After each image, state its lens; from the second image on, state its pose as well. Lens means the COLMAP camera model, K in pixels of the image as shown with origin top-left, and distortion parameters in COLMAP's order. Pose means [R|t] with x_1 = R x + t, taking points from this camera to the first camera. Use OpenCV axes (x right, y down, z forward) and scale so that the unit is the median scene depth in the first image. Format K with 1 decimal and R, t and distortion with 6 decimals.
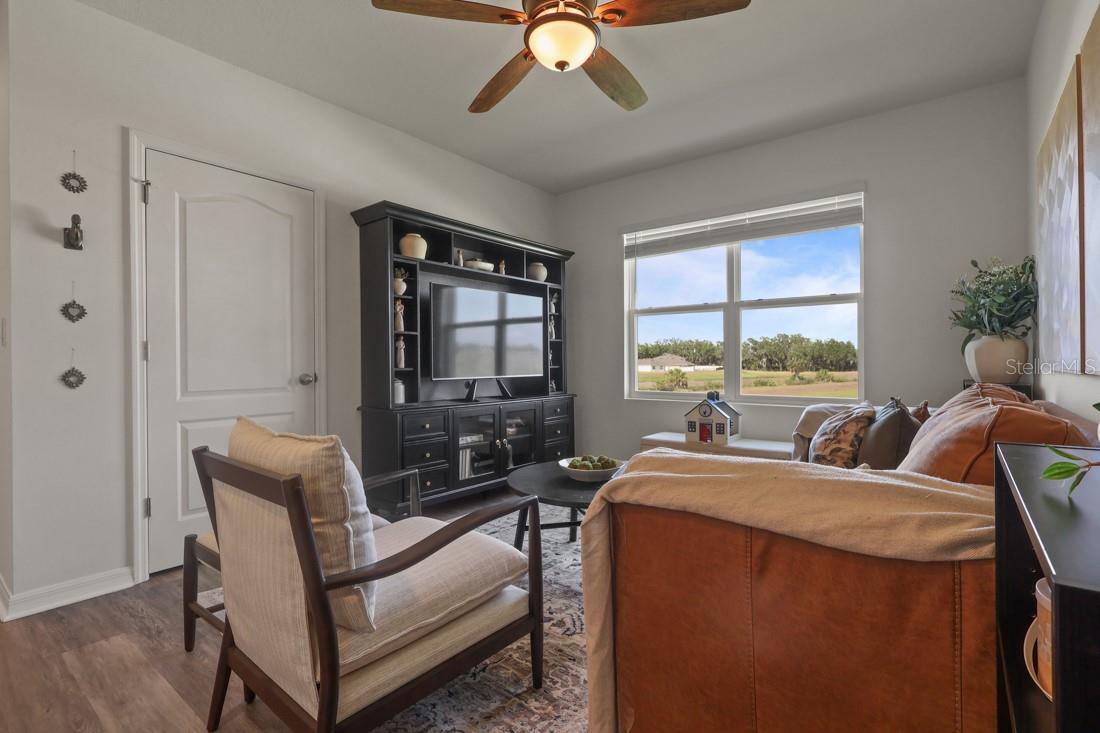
lens RADIAL K [[507.7, 0, 552.5], [0, 507.7, 364.6], [0, 0, 1]] dist [-0.001241, 0.000284]
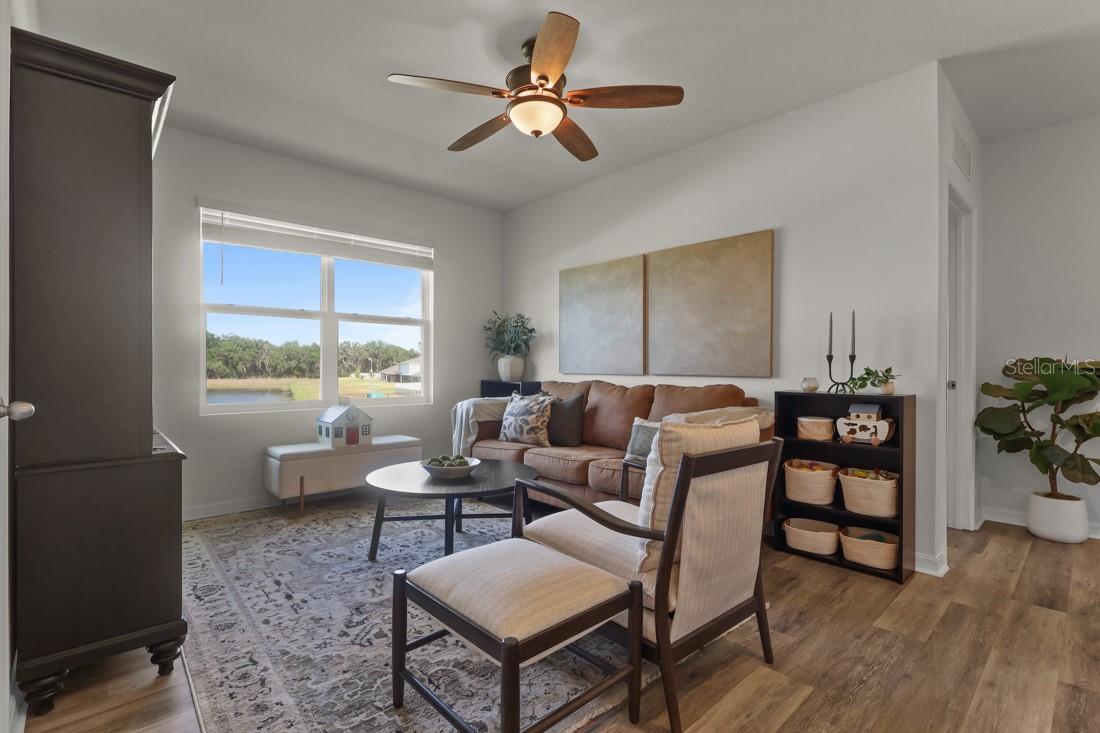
lens RADIAL K [[507.7, 0, 549.1], [0, 507.7, 369.3], [0, 0, 1]] dist [-0.001241, 0.000284]
pose [[0.183565, 0.004818, 0.982996, -0.992579], [0.003571, 0.999978, -0.005568, 0.003019], [-0.983001, 0.004533, 0.183544, 0.604364]]
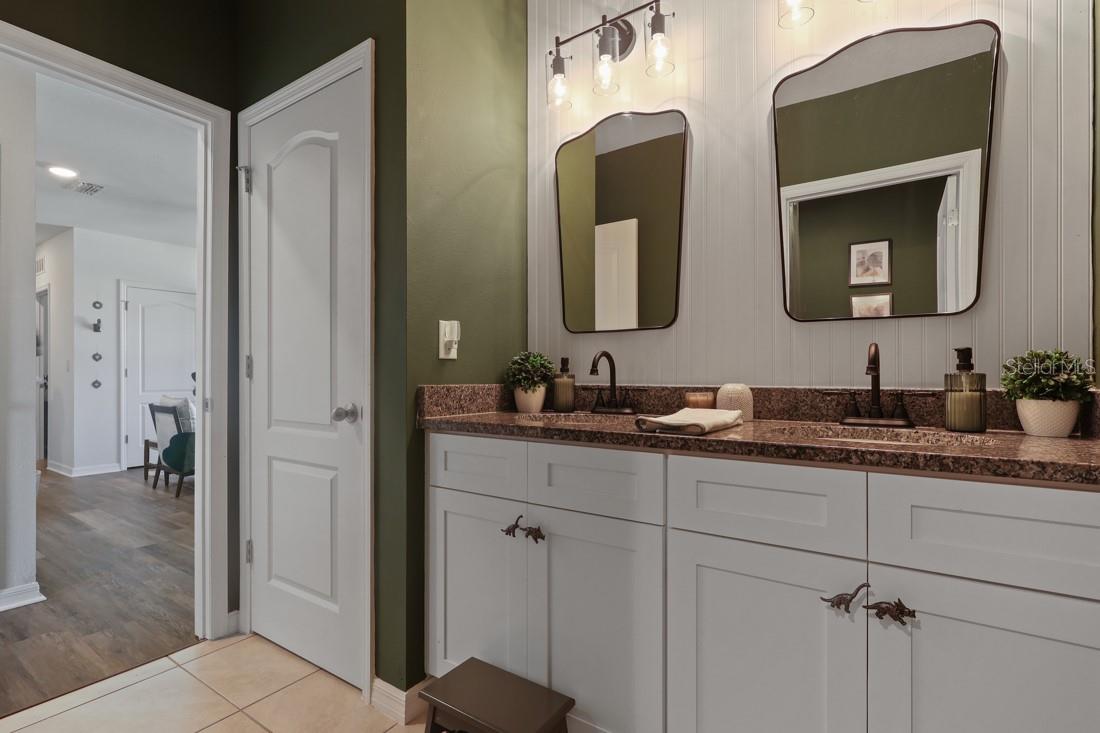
lens RADIAL K [[507.7, 0, 546.7], [0, 507.7, 376.5], [0, 0, 1]] dist [-0.001241, 0.000284]
pose [[0.998187, 0.002490, 0.060145, 1.087457], [-0.002120, 0.999978, -0.006214, -0.000151], [-0.060160, 0.006076, 0.998170, -1.588510]]
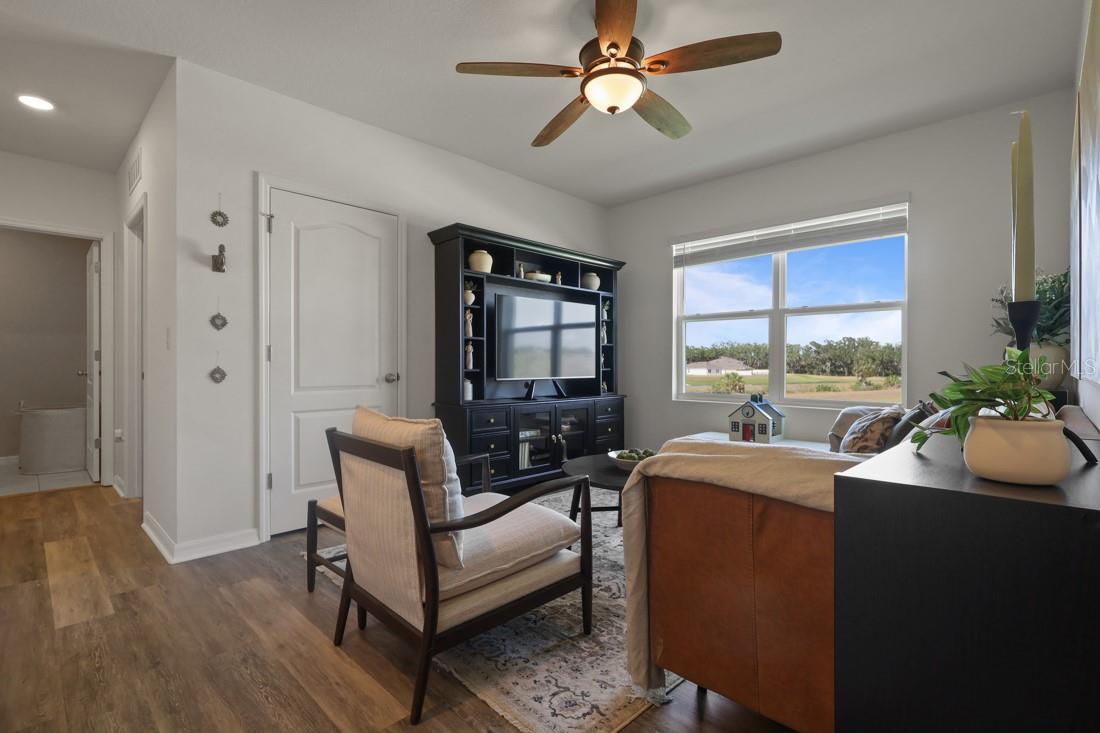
lens RADIAL K [[507.7, 0, 548.7], [0, 507.7, 367.5], [0, 0, 1]] dist [-0.001241, 0.000284]
pose [[0.993669, 0.008465, -0.112025, 0.006767], [-0.008345, 0.999964, 0.001539, -0.000282], [0.112034, -0.000594, 0.993704, -0.152415]]
